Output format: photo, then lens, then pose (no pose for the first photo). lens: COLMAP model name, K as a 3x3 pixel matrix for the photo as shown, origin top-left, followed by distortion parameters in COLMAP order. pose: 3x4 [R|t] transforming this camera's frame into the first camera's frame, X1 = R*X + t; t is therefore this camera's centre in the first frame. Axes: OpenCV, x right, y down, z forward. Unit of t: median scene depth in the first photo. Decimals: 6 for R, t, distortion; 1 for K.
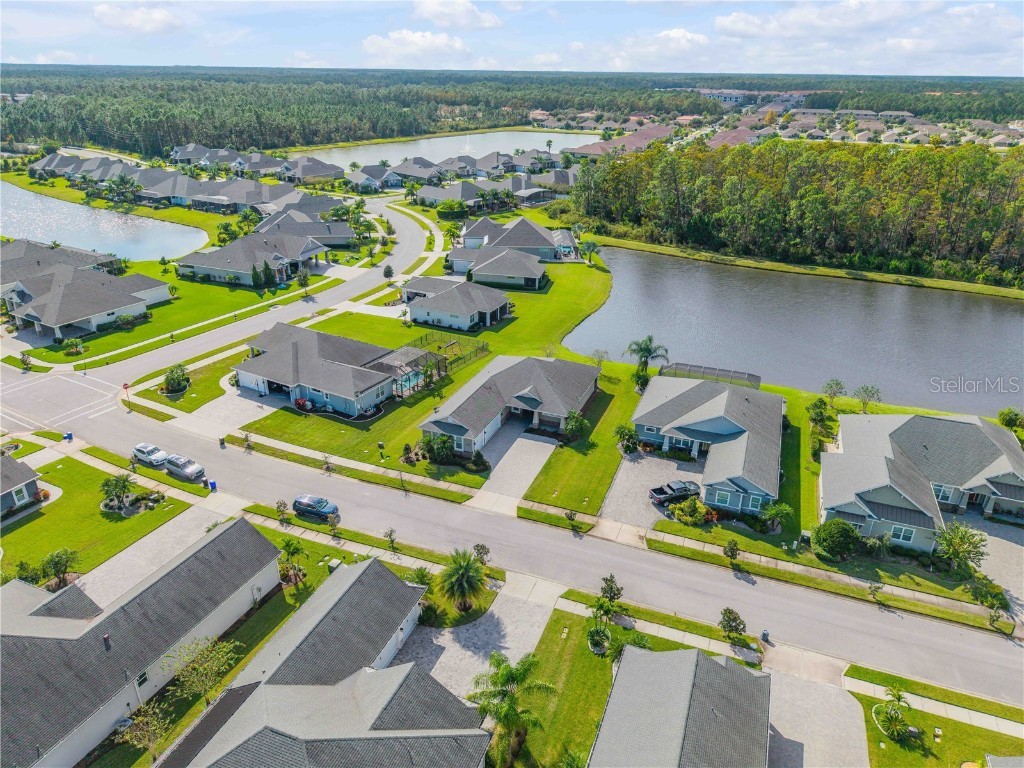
lens RADIAL K [[687.2, 0, 509.0], [0, 687.2, 383.6], [0, 0, 1]] dist [0.017304, -0.016467]
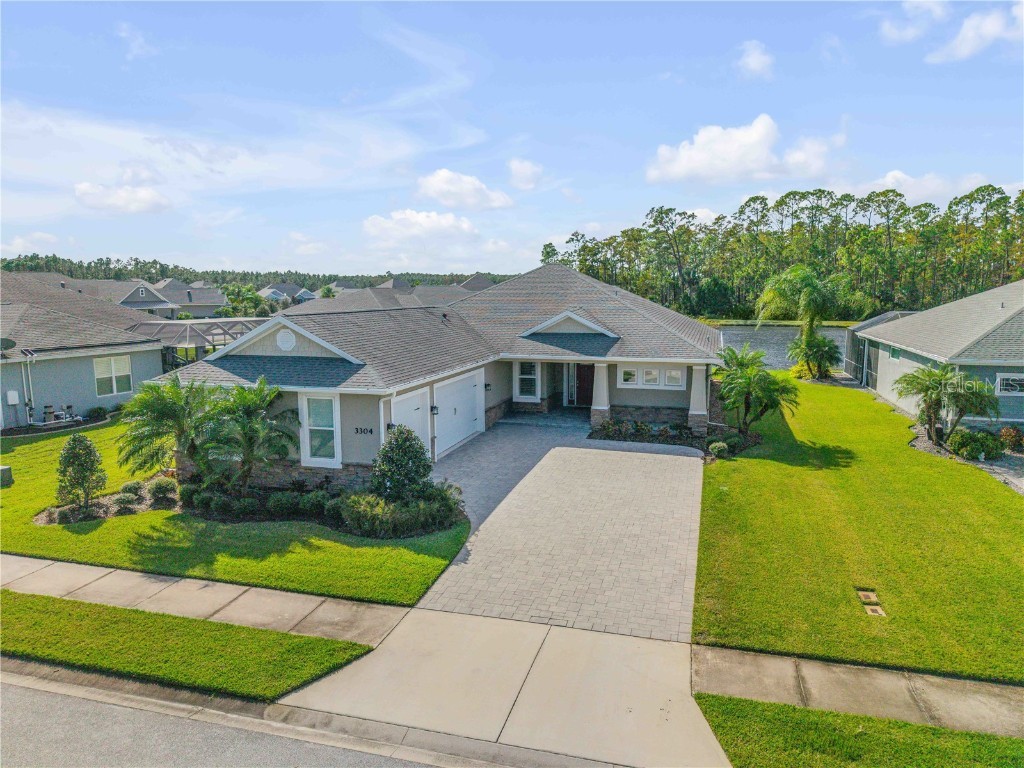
lens RADIAL K [[687.2, 0, 510.2], [0, 687.2, 386.0], [0, 0, 1]] dist [0.017304, -0.016467]
pose [[0.995249, -0.028372, 0.093141, -0.021461], [0.053528, 0.958508, -0.279996, 0.097223], [-0.081332, 0.283652, 0.955472, 0.533194]]
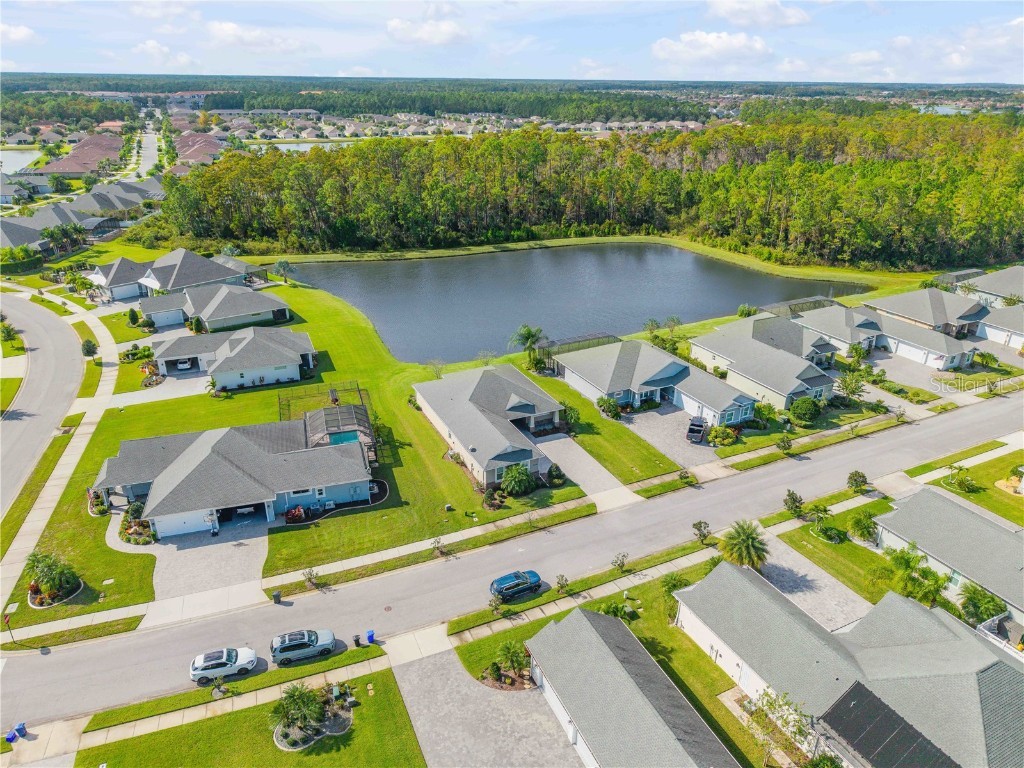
lens RADIAL K [[687.2, 0, 510.5], [0, 687.2, 389.6], [0, 0, 1]] dist [0.017304, -0.016467]
pose [[0.675108, -0.308718, 0.670016, -0.479677], [0.303949, 0.943958, 0.128680, -0.100361], [-0.672193, 0.116778, 0.731108, 0.209638]]
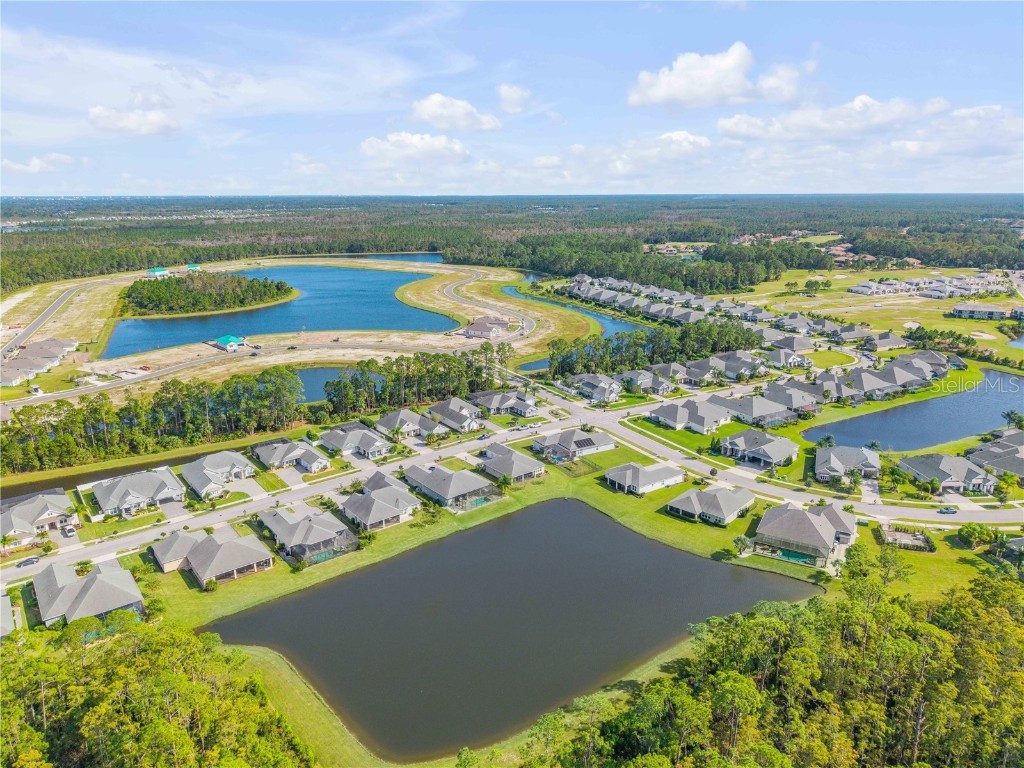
lens RADIAL K [[687.2, 0, 511.2], [0, 687.2, 377.5], [0, 0, 1]] dist [0.017304, -0.016467]
pose [[-0.495820, 0.217649, -0.840709, 1.641350], [-0.359278, 0.829942, 0.426750, -1.052679], [0.790621, 0.513640, -0.333305, 1.329690]]
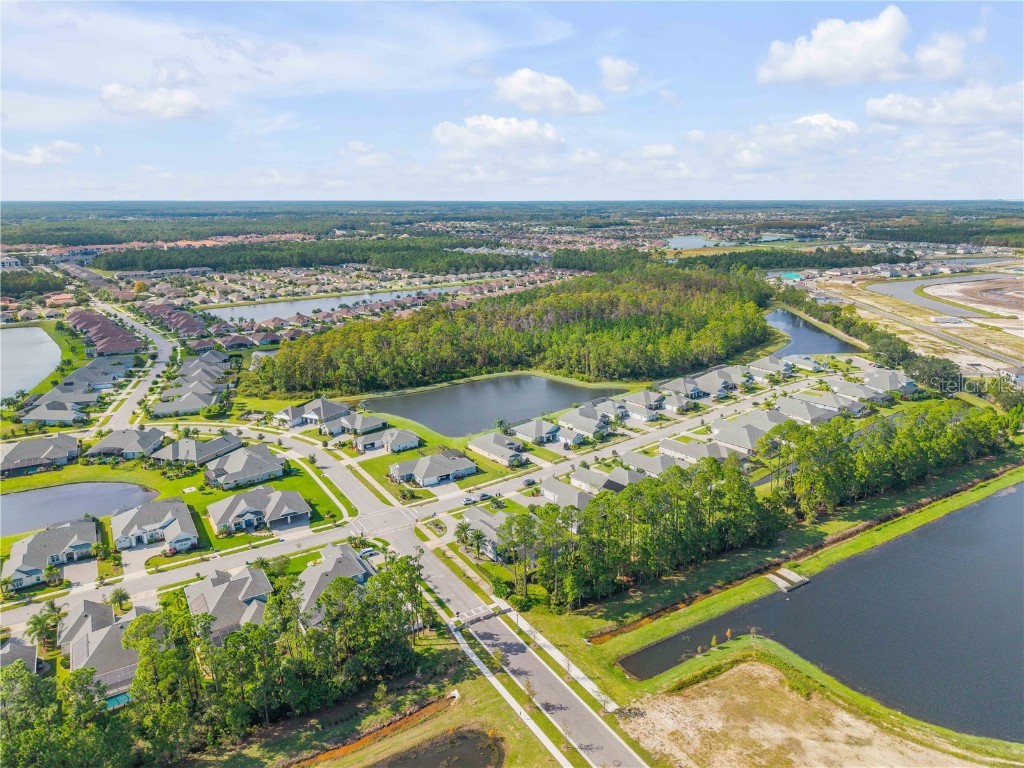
lens RADIAL K [[687.2, 0, 512.1], [0, 687.2, 384.7], [0, 0, 1]] dist [0.017304, -0.016467]
pose [[0.467605, -0.243347, 0.849781, -1.827696], [0.372793, 0.925971, 0.060030, -0.293046], [-0.801480, 0.288722, 0.523706, -0.483670]]
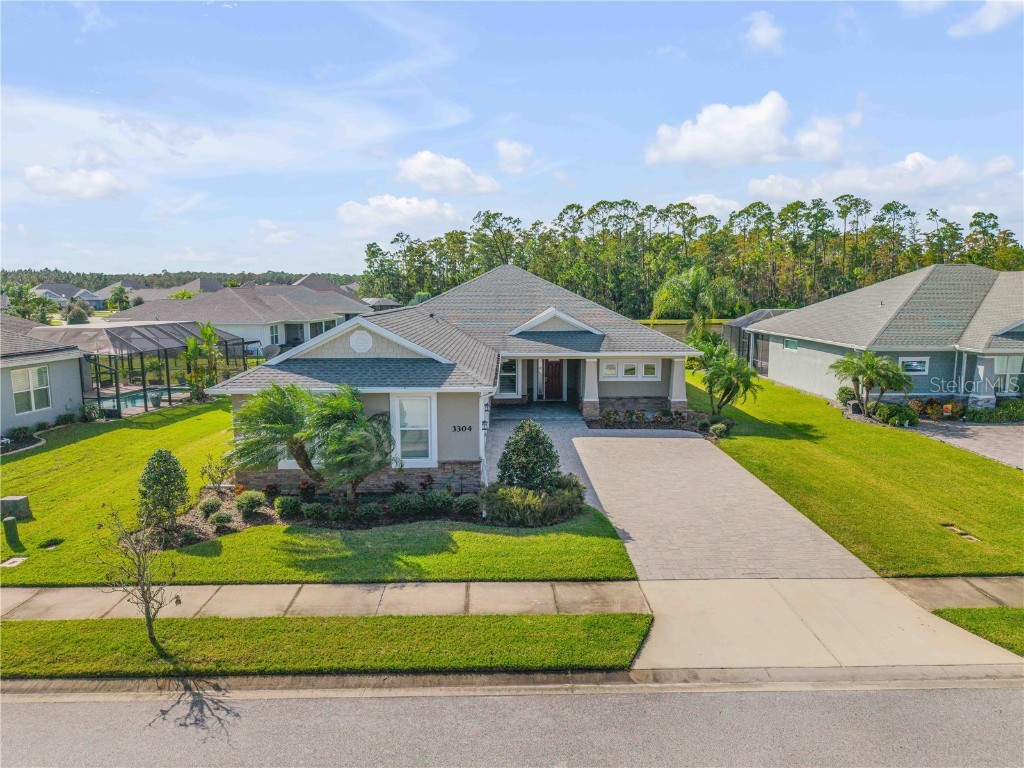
lens RADIAL K [[687.2, 0, 511.4], [0, 687.2, 385.6], [0, 0, 1]] dist [0.017304, -0.016467]
pose [[0.924135, -0.066282, 0.376273, -0.088954], [0.169819, 0.953467, -0.249121, 0.093430], [-0.342252, 0.294120, 0.892388, 0.539723]]
